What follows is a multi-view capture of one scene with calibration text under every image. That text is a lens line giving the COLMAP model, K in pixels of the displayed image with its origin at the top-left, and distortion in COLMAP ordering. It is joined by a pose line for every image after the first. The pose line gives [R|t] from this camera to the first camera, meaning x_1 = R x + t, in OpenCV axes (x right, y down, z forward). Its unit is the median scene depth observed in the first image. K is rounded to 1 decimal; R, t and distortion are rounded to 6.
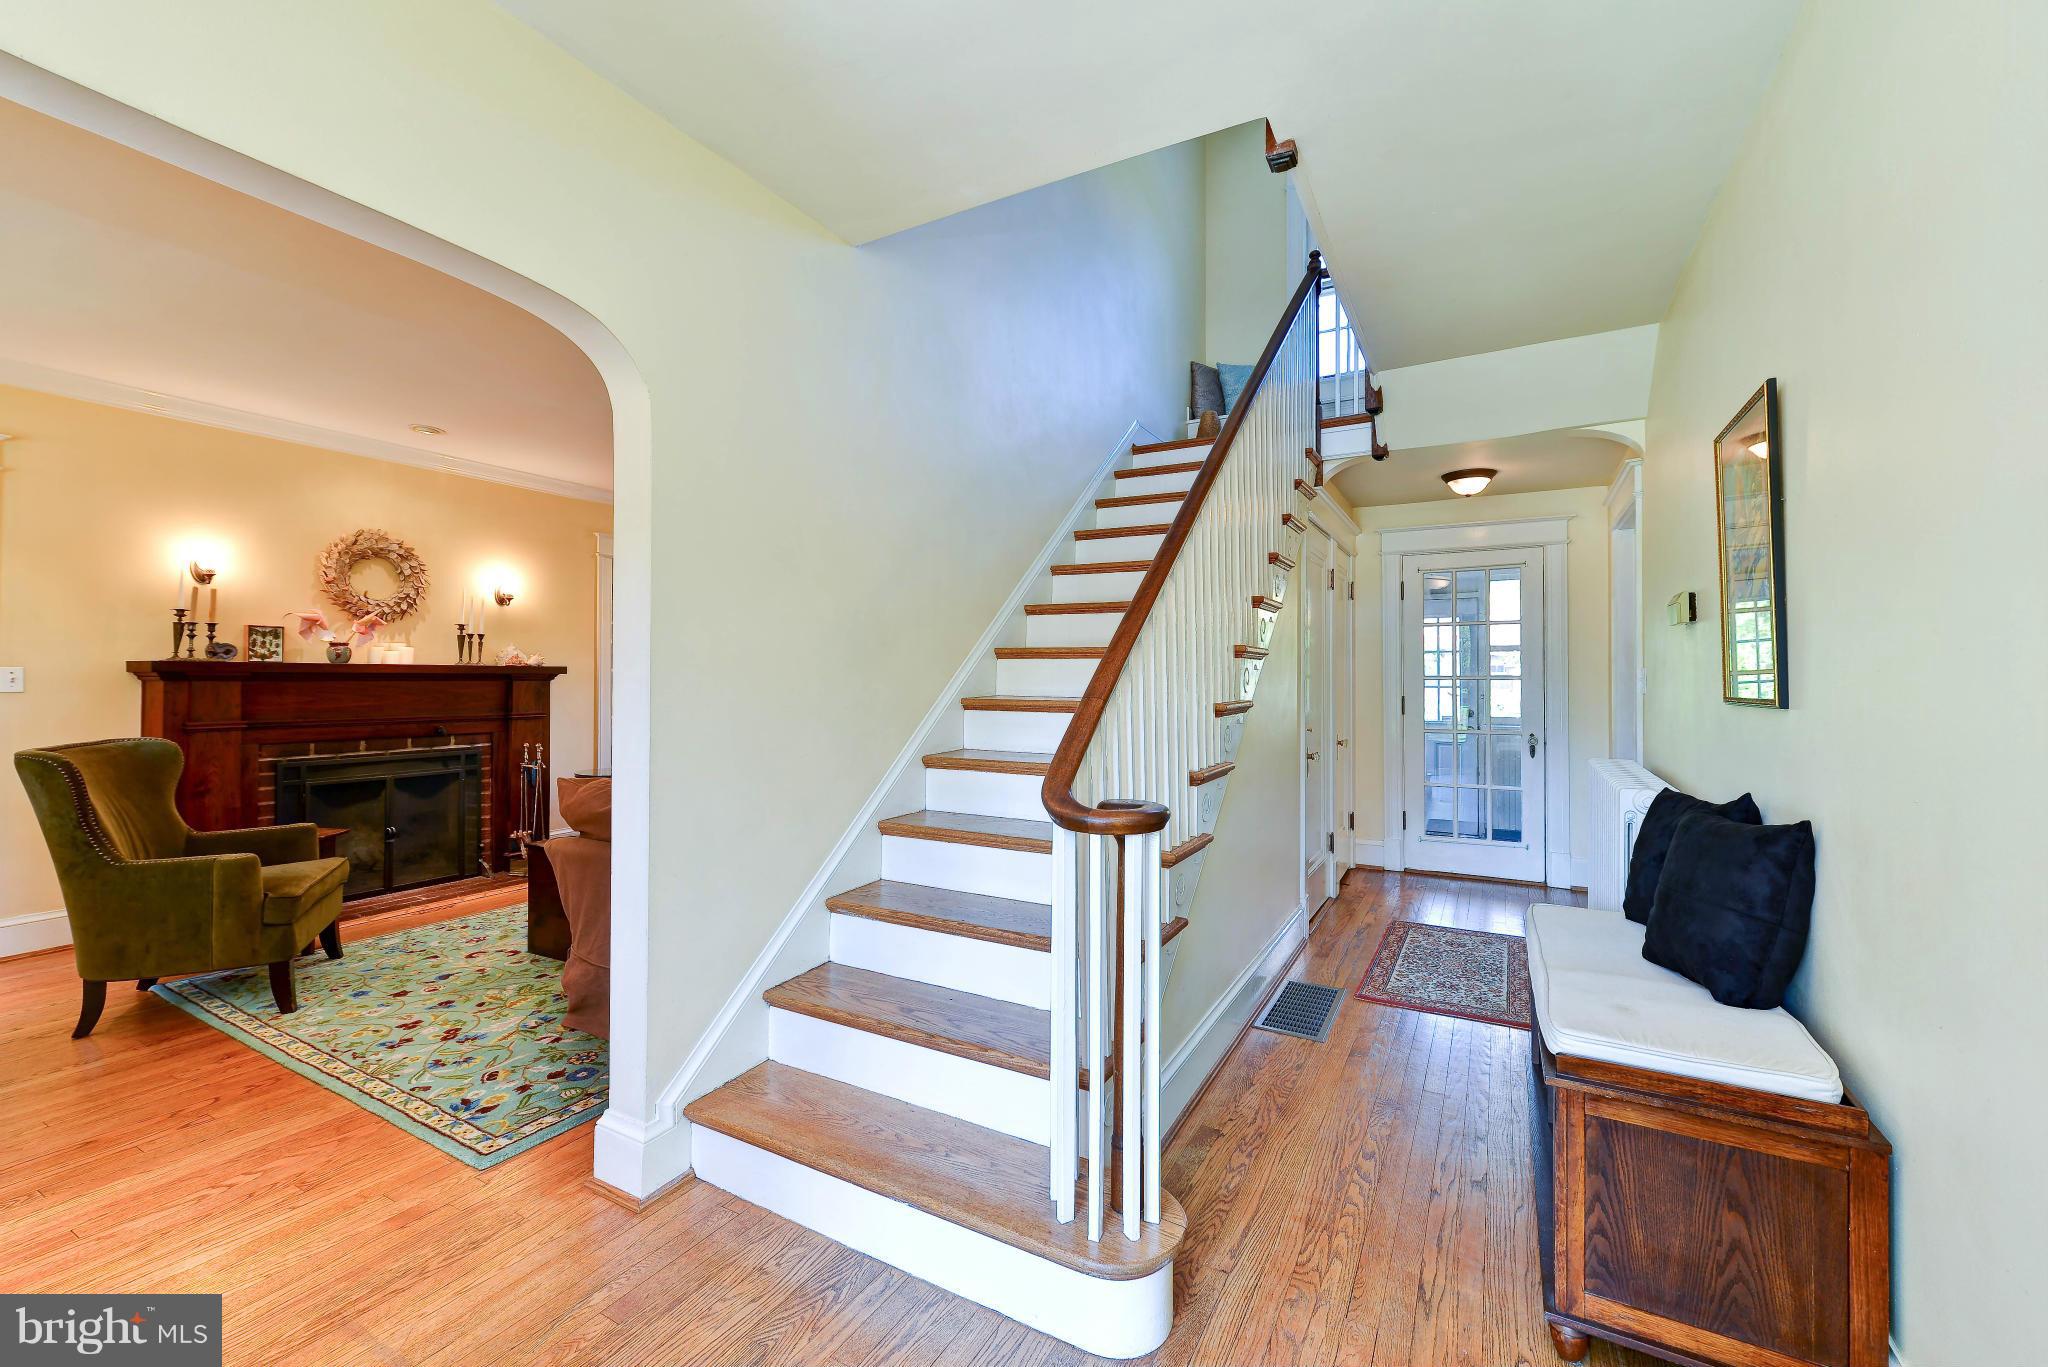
lens RADIAL K [[850.2, 0, 1023.7], [0, 850.2, 672.7], [0, 0, 1]] dist [0.000391, 0.000307]
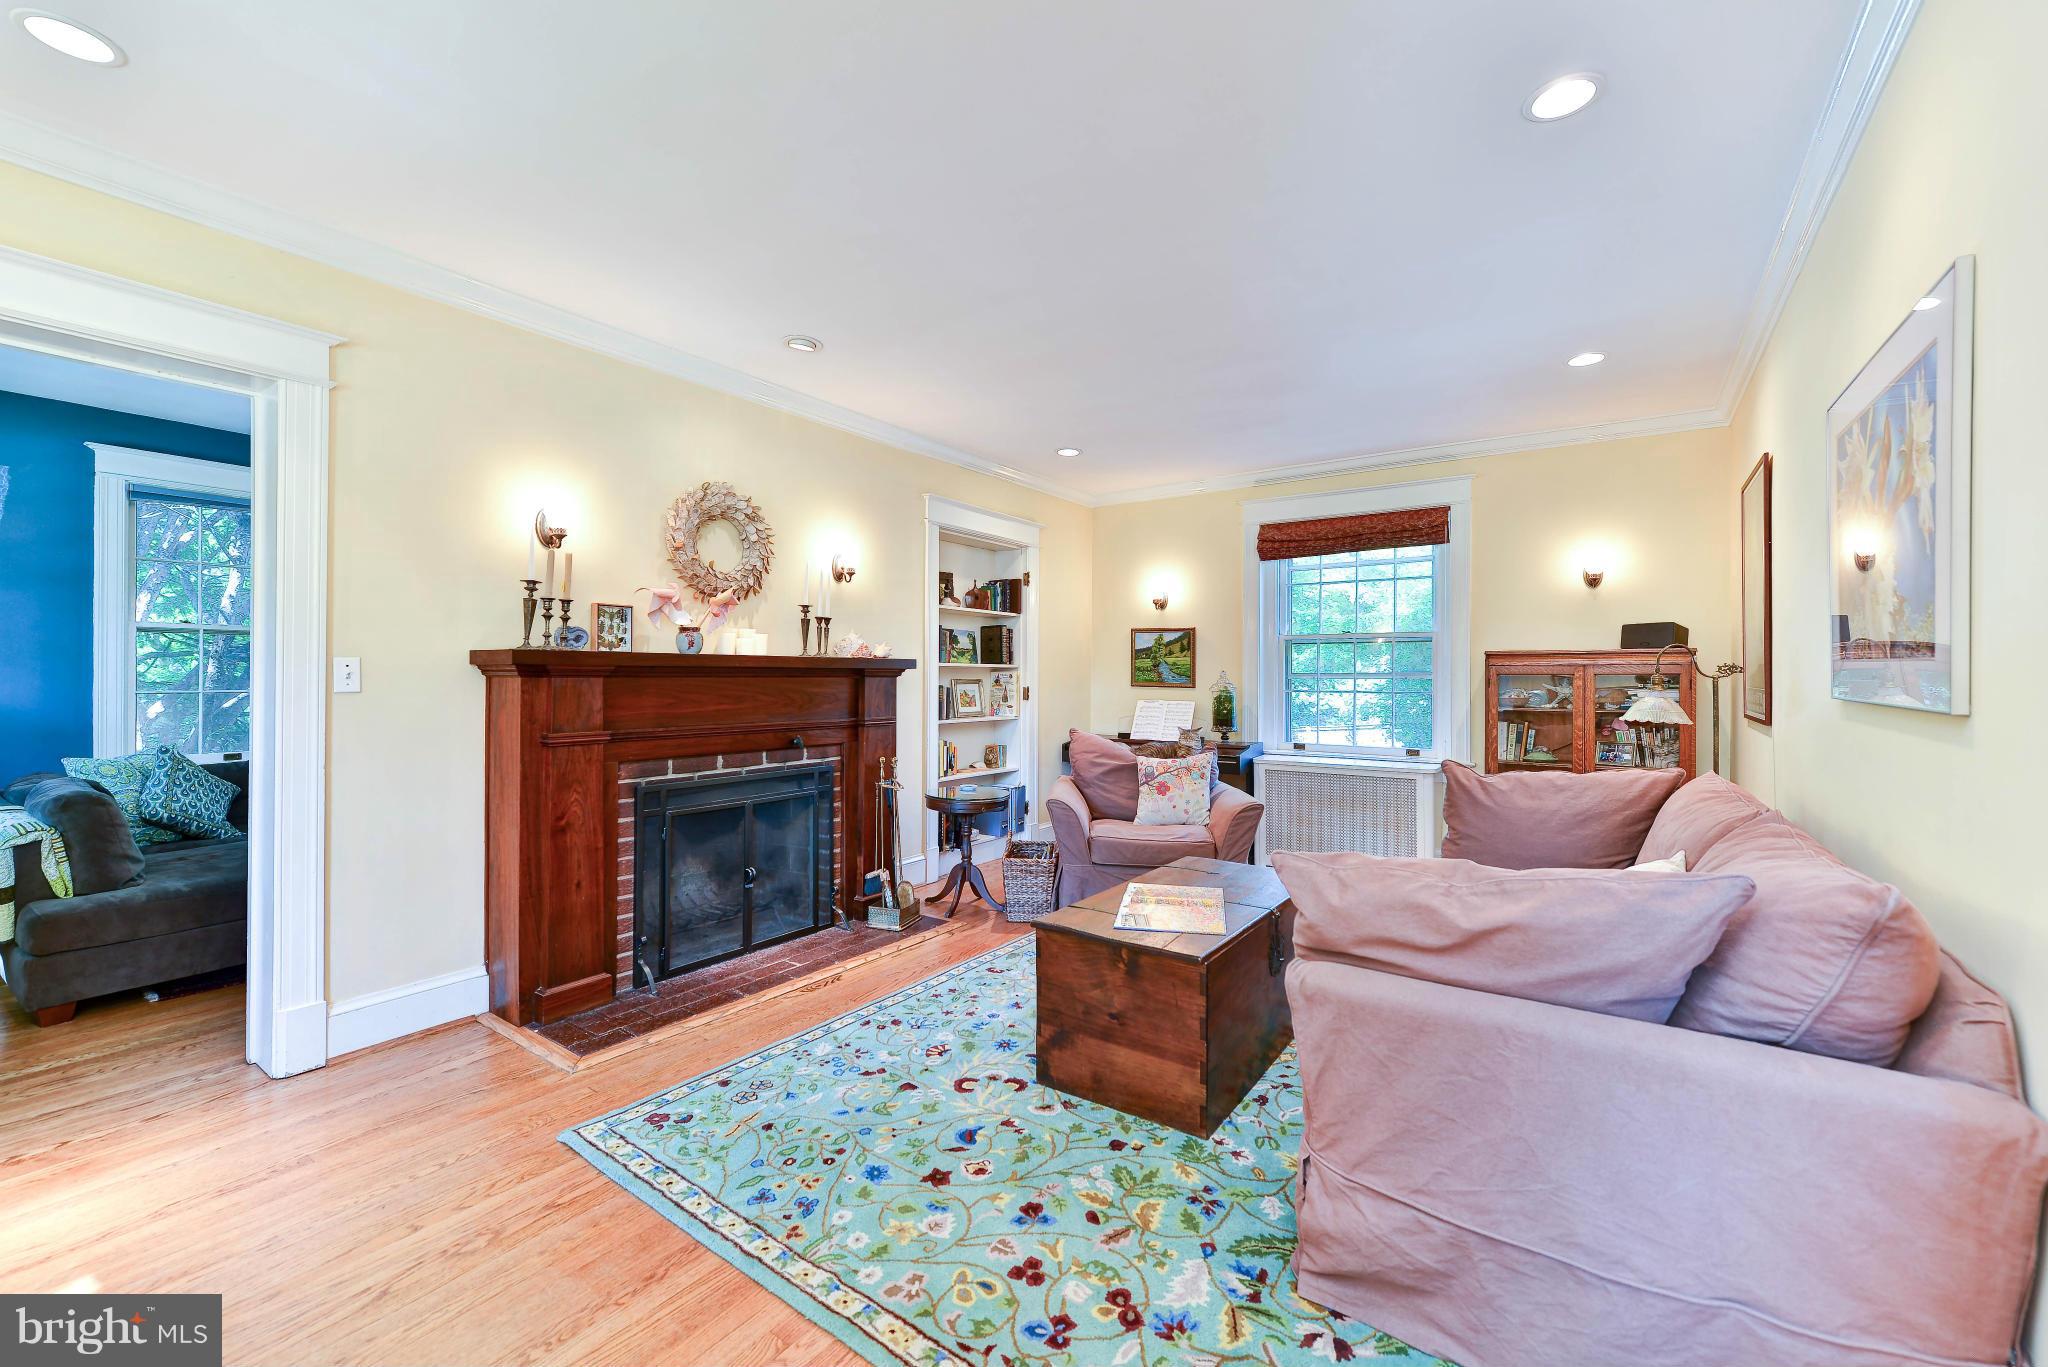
lens RADIAL K [[850.2, 0, 1015.1], [0, 850.2, 673.6], [0, 0, 1]] dist [0.000391, 0.000307]
pose [[0.993179, 0.003108, -0.116560, -0.448284], [-0.002348, 0.999975, 0.006656, 0.000937], [0.116578, -0.006337, 0.993161, 0.286173]]
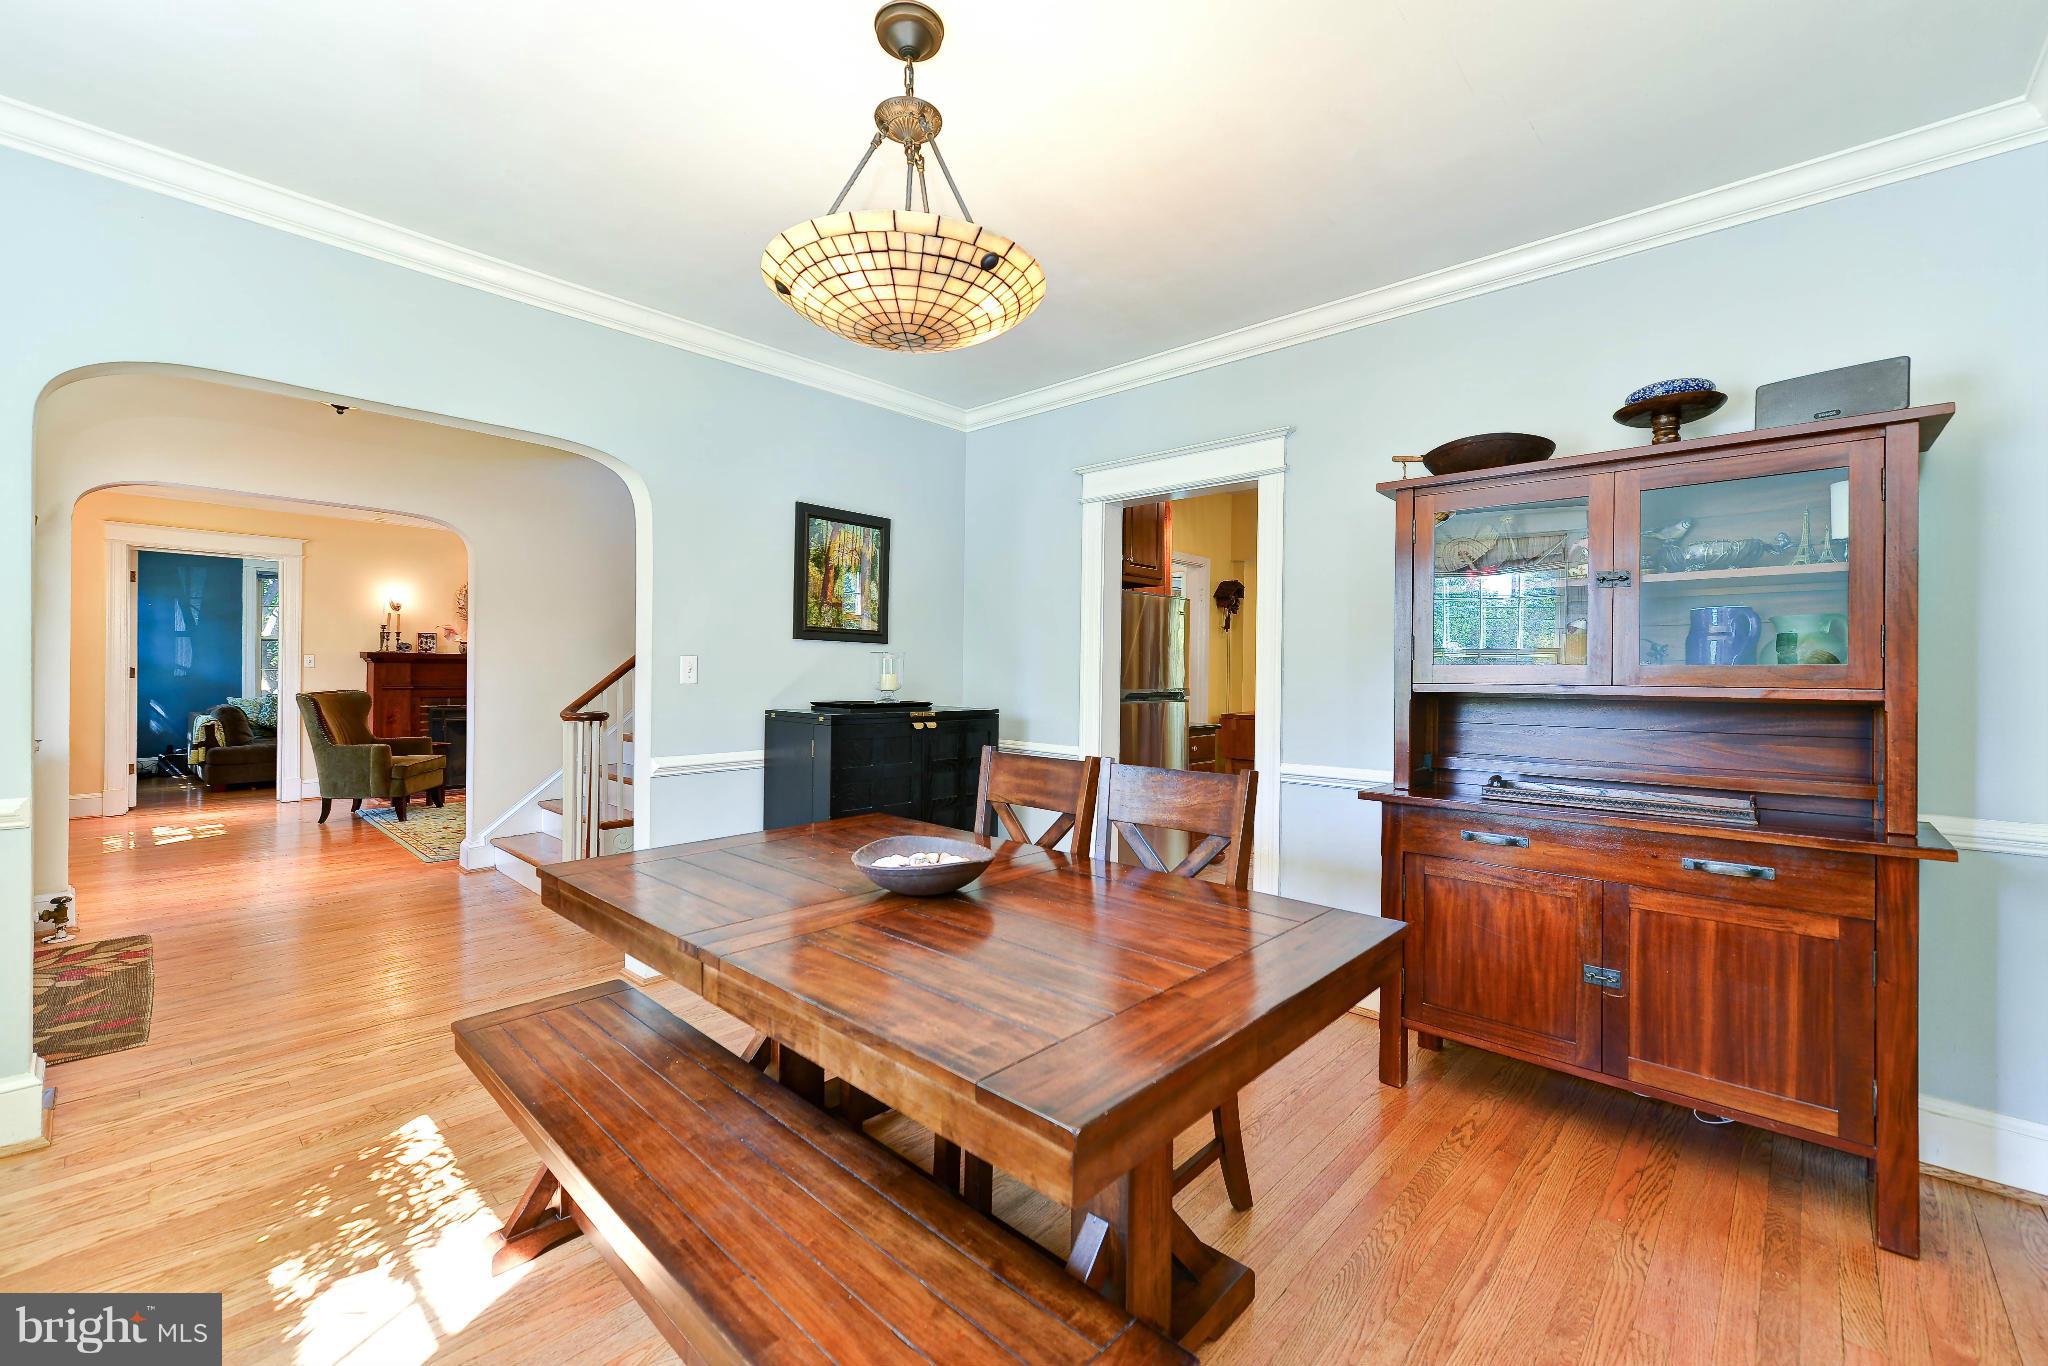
lens RADIAL K [[850.2, 0, 1024.0], [0, 850.2, 680.9], [0, 0, 1]] dist [0.000391, 0.000307]
pose [[0.971295, 0.015833, -0.237352, 0.788126], [-0.012708, 0.999811, 0.014691, 0.004016], [0.237540, -0.011253, 0.971313, -0.468711]]
